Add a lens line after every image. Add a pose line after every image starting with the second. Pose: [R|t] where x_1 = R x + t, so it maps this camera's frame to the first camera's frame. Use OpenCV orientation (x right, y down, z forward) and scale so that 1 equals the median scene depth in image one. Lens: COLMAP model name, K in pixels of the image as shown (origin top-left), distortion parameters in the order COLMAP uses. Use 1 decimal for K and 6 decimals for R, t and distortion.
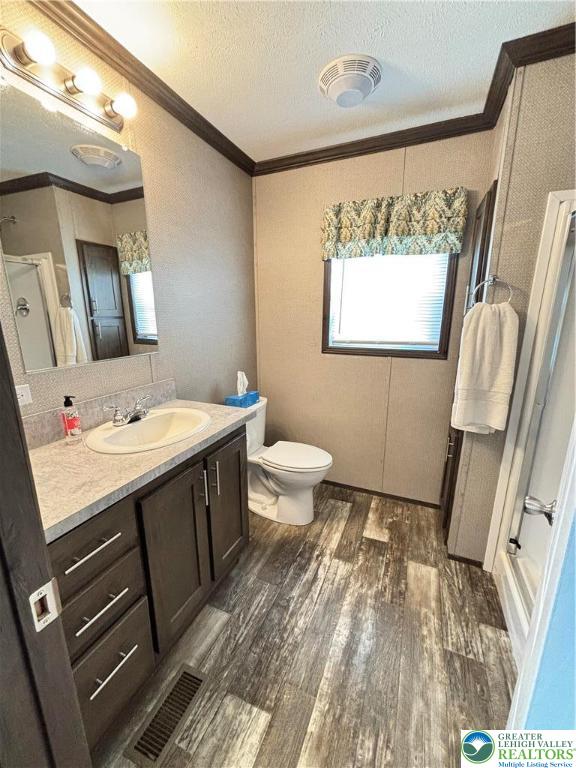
lens RADIAL K [[310.2, 0, 288.6], [0, 310.2, 386.4], [0, 0, 1]] dist [-0.003896, 0.000607]
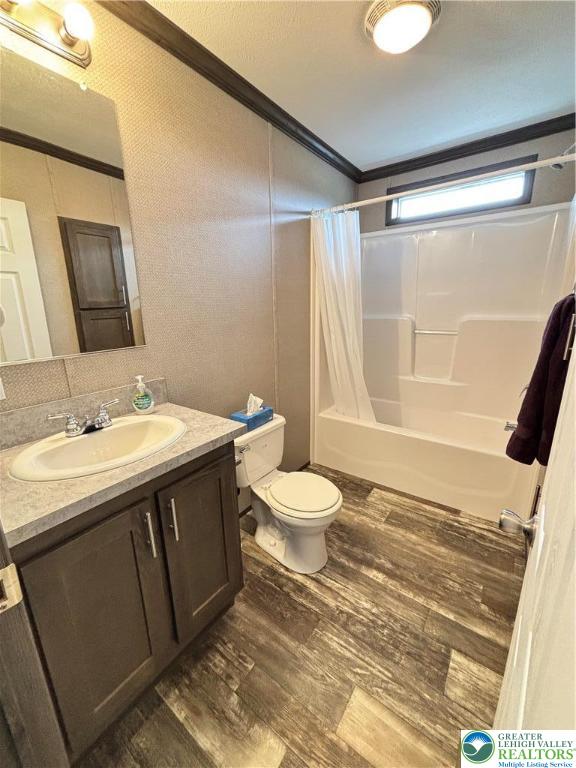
lens RADIAL K [[310.2, 0, 291.3], [0, 310.2, 385.4], [0, 0, 1]] dist [-0.003896, 0.000607]
pose [[0.209951, -0.228701, 0.950587, -0.731383], [0.230670, 0.956397, 0.179151, -0.133588], [-0.950111, 0.181659, 0.253551, 0.779810]]
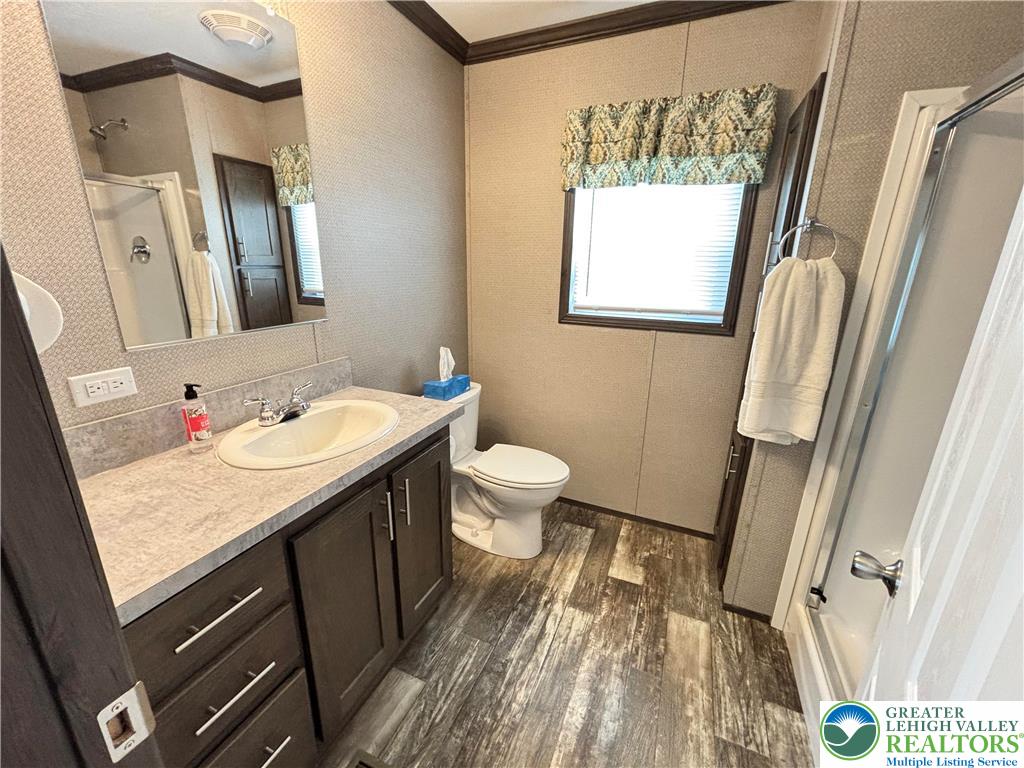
lens RADIAL K [[413.6, 0, 511.7], [0, 413.6, 384.7], [0, 0, 1]] dist [-0.003896, 0.000607]
pose [[0.999817, 0.019127, -0.000640, 0.003846], [-0.019065, 0.998371, 0.053784, -0.021973], [0.001668, -0.053762, 0.998552, 0.058699]]
